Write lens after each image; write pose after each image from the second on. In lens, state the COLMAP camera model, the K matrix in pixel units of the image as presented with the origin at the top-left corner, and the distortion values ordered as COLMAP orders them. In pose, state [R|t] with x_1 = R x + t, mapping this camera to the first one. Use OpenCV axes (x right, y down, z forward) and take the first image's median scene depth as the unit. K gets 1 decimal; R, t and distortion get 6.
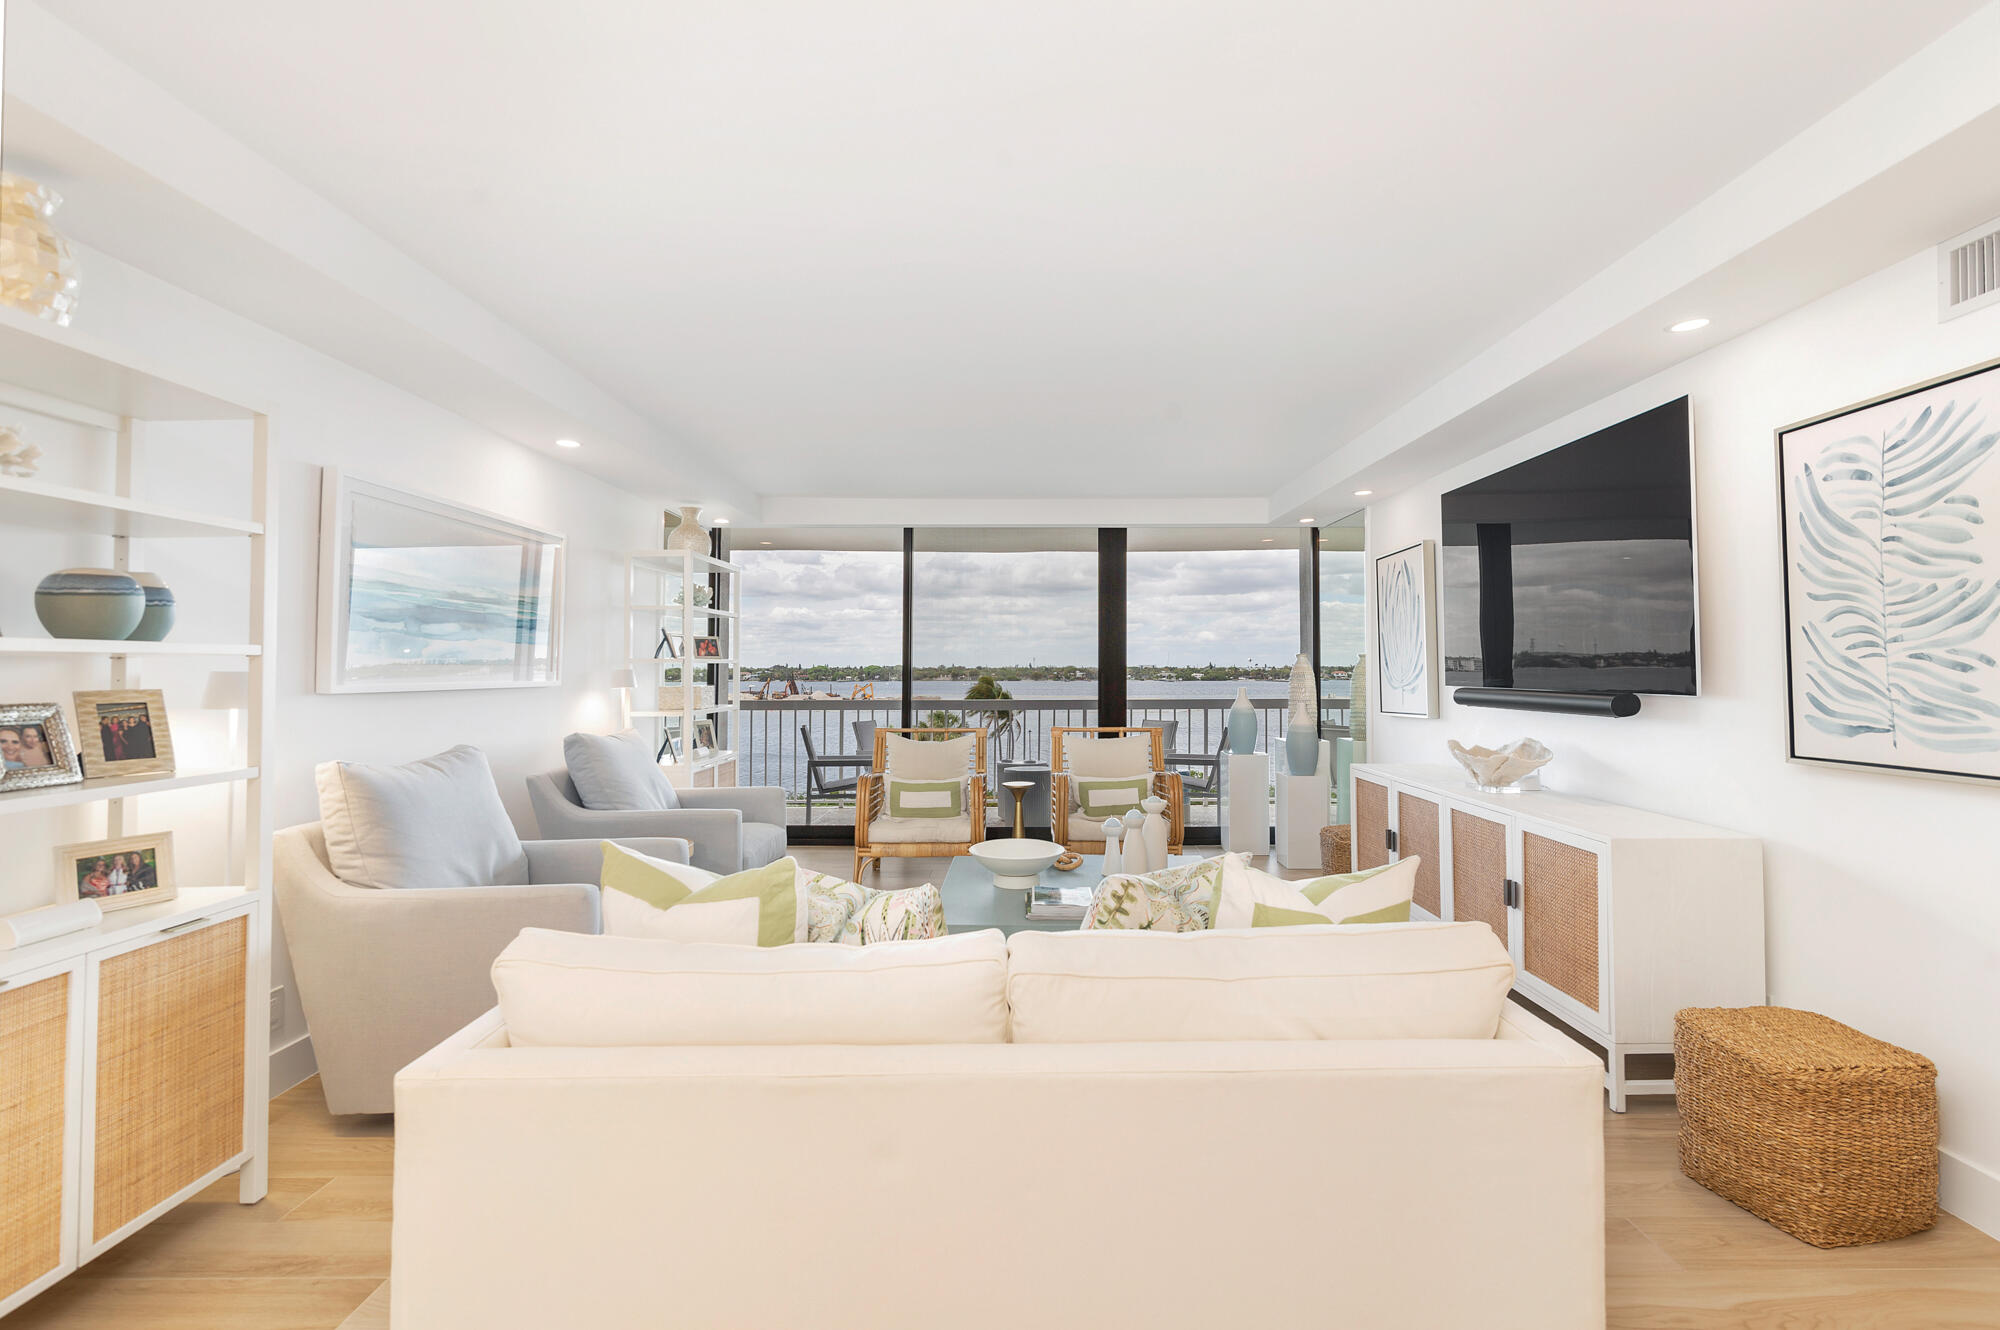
lens RADIAL K [[921.1, 0, 1016.7], [0, 921.1, 645.8], [0, 0, 1]] dist [-0.002603, -0.001583]
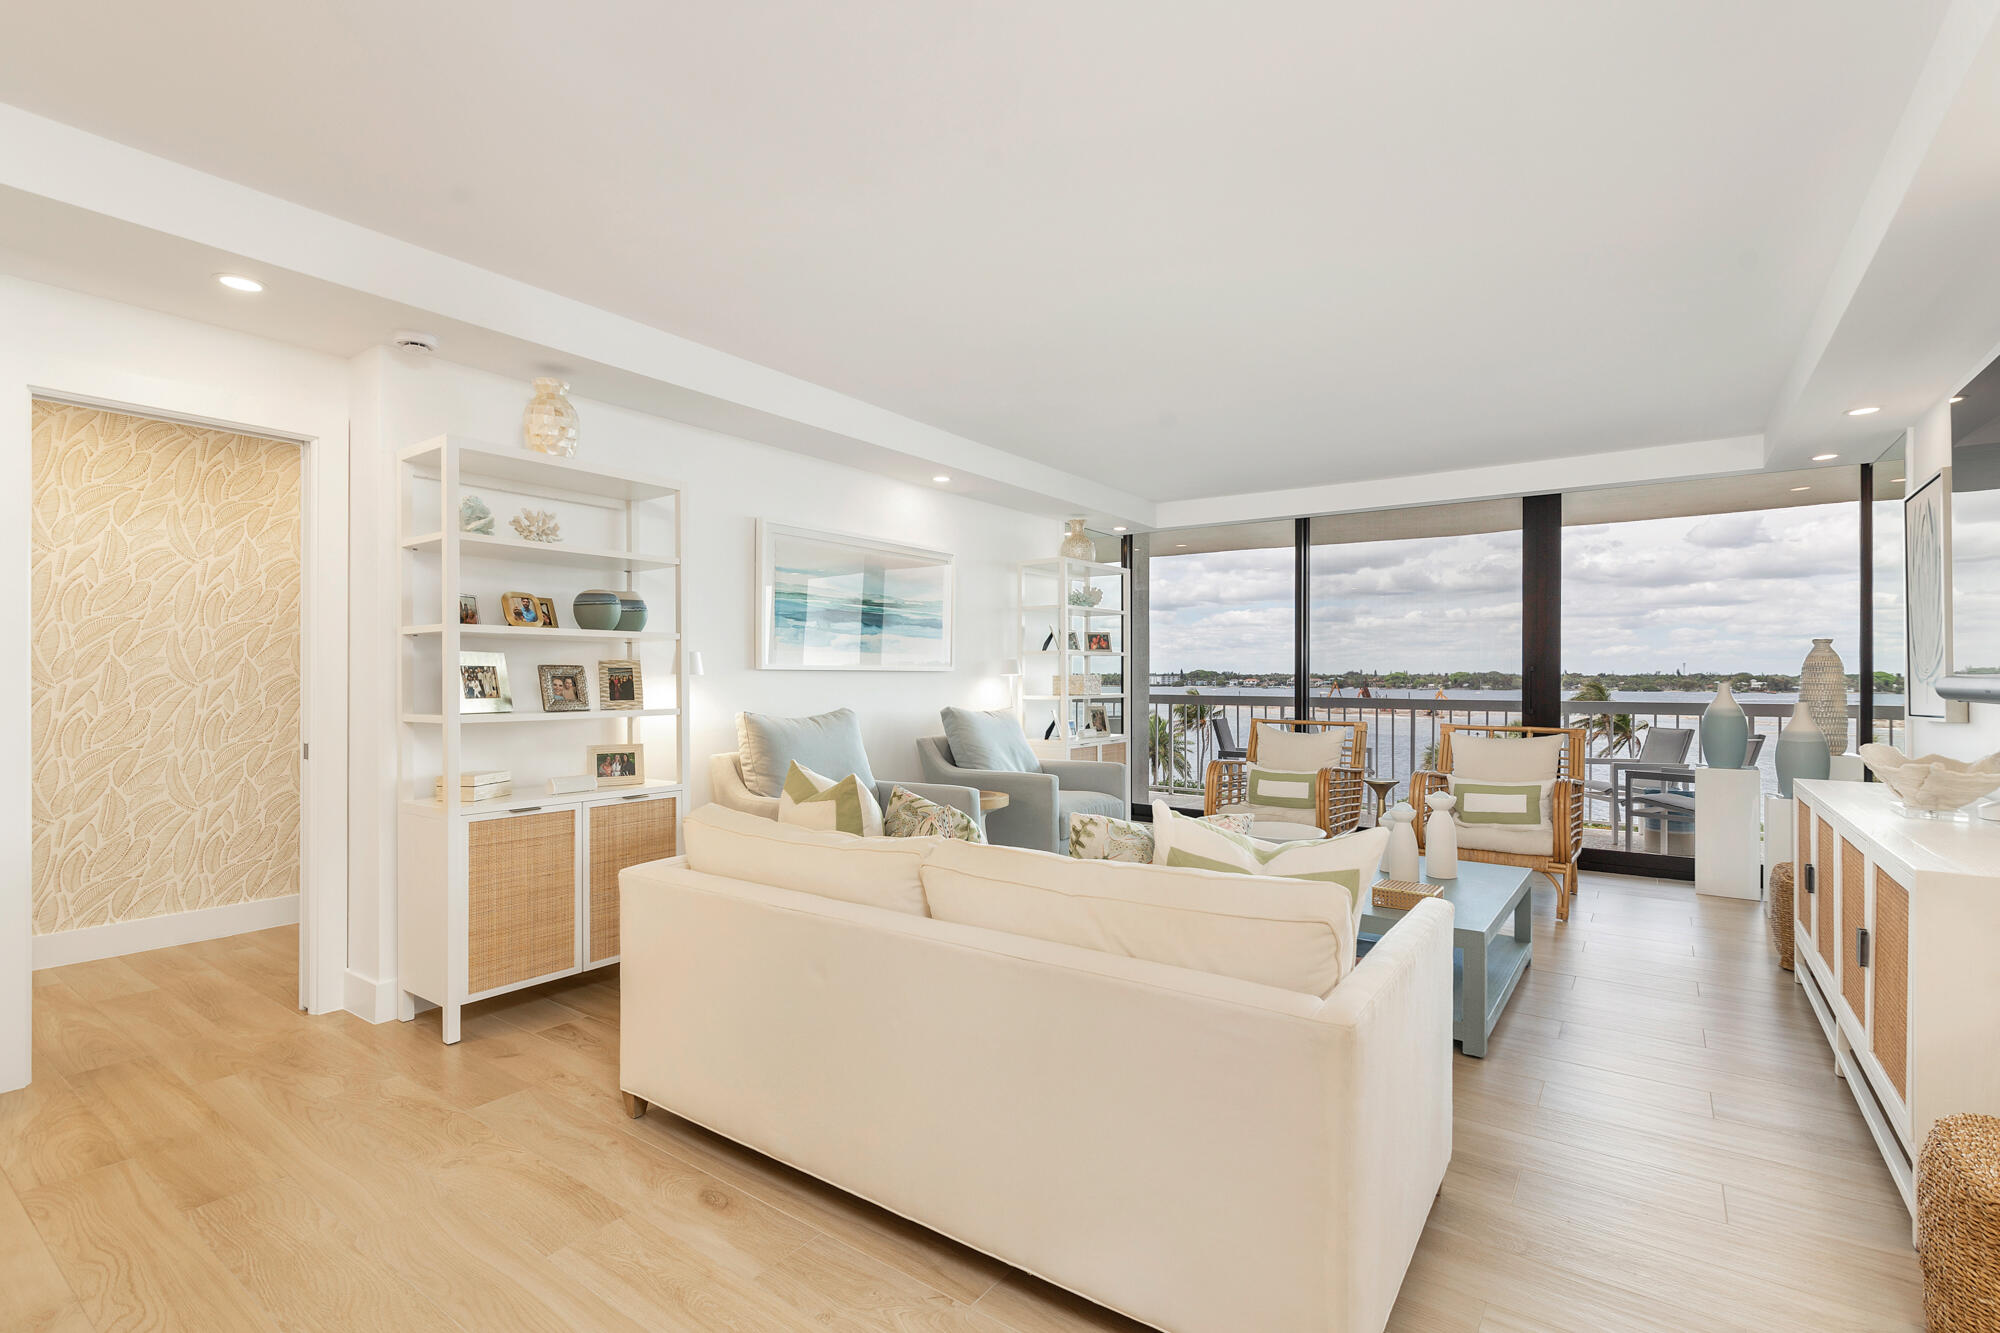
lens RADIAL K [[921.1, 0, 986.0], [0, 921.1, 683.6], [0, 0, 1]] dist [-0.002603, -0.001583]
pose [[0.805631, 0.010484, -0.592326, 0.521184], [0.009839, 0.999469, 0.031071, 0.038638], [0.592337, -0.030860, 0.805099, 0.008233]]
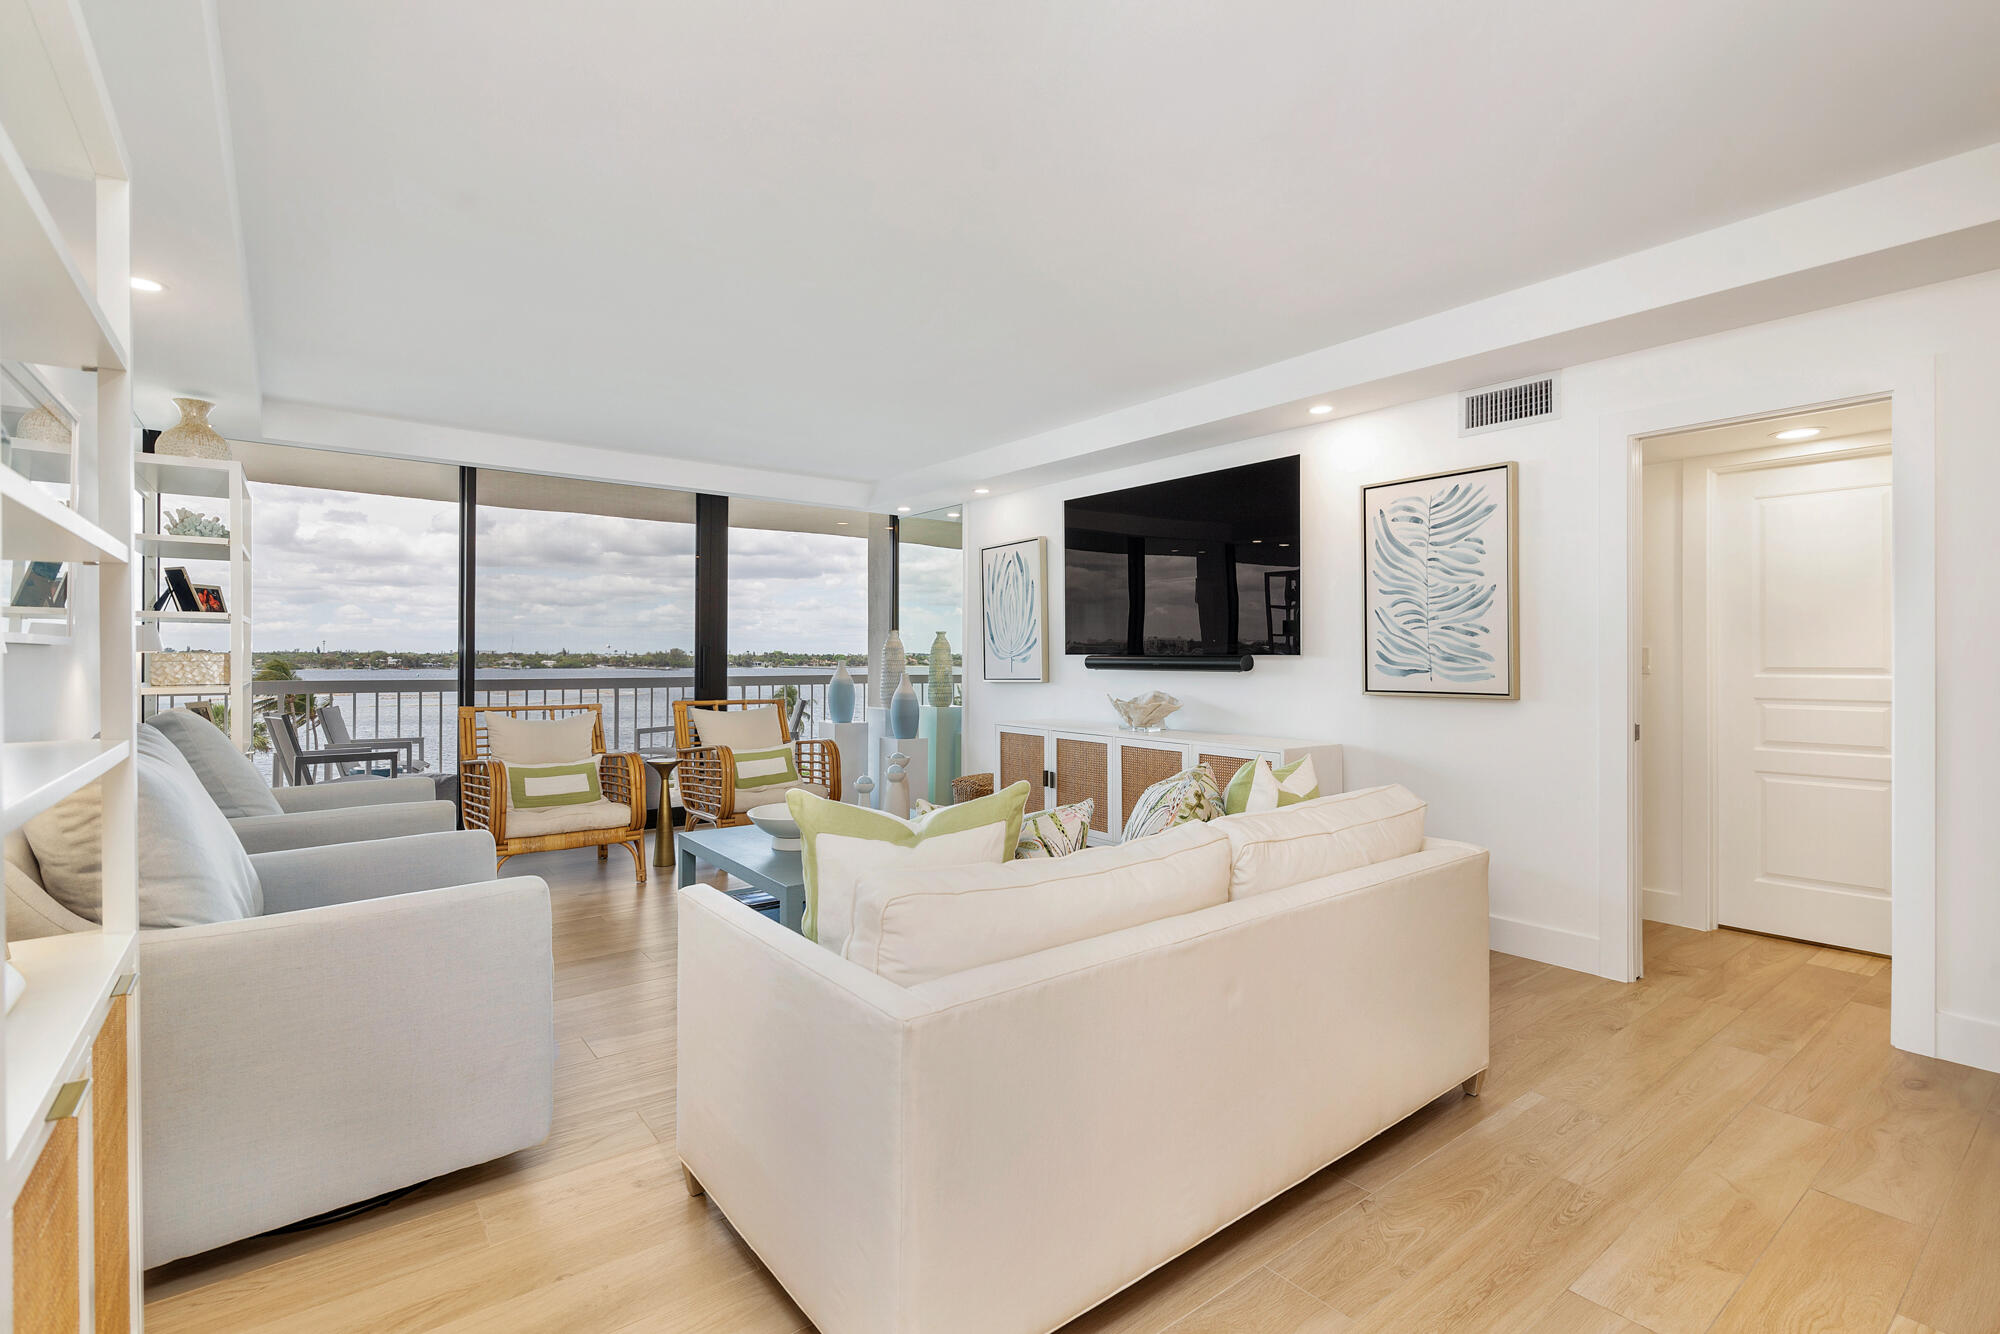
lens RADIAL K [[921.1, 0, 1004.7], [0, 921.1, 664.0], [0, 0, 1]] dist [-0.002603, -0.001583]
pose [[0.789428, 0.000293, 0.613843, -0.665344], [-0.020583, 0.999450, 0.025993, 0.045893], [-0.613498, -0.033155, 0.789000, 0.118055]]
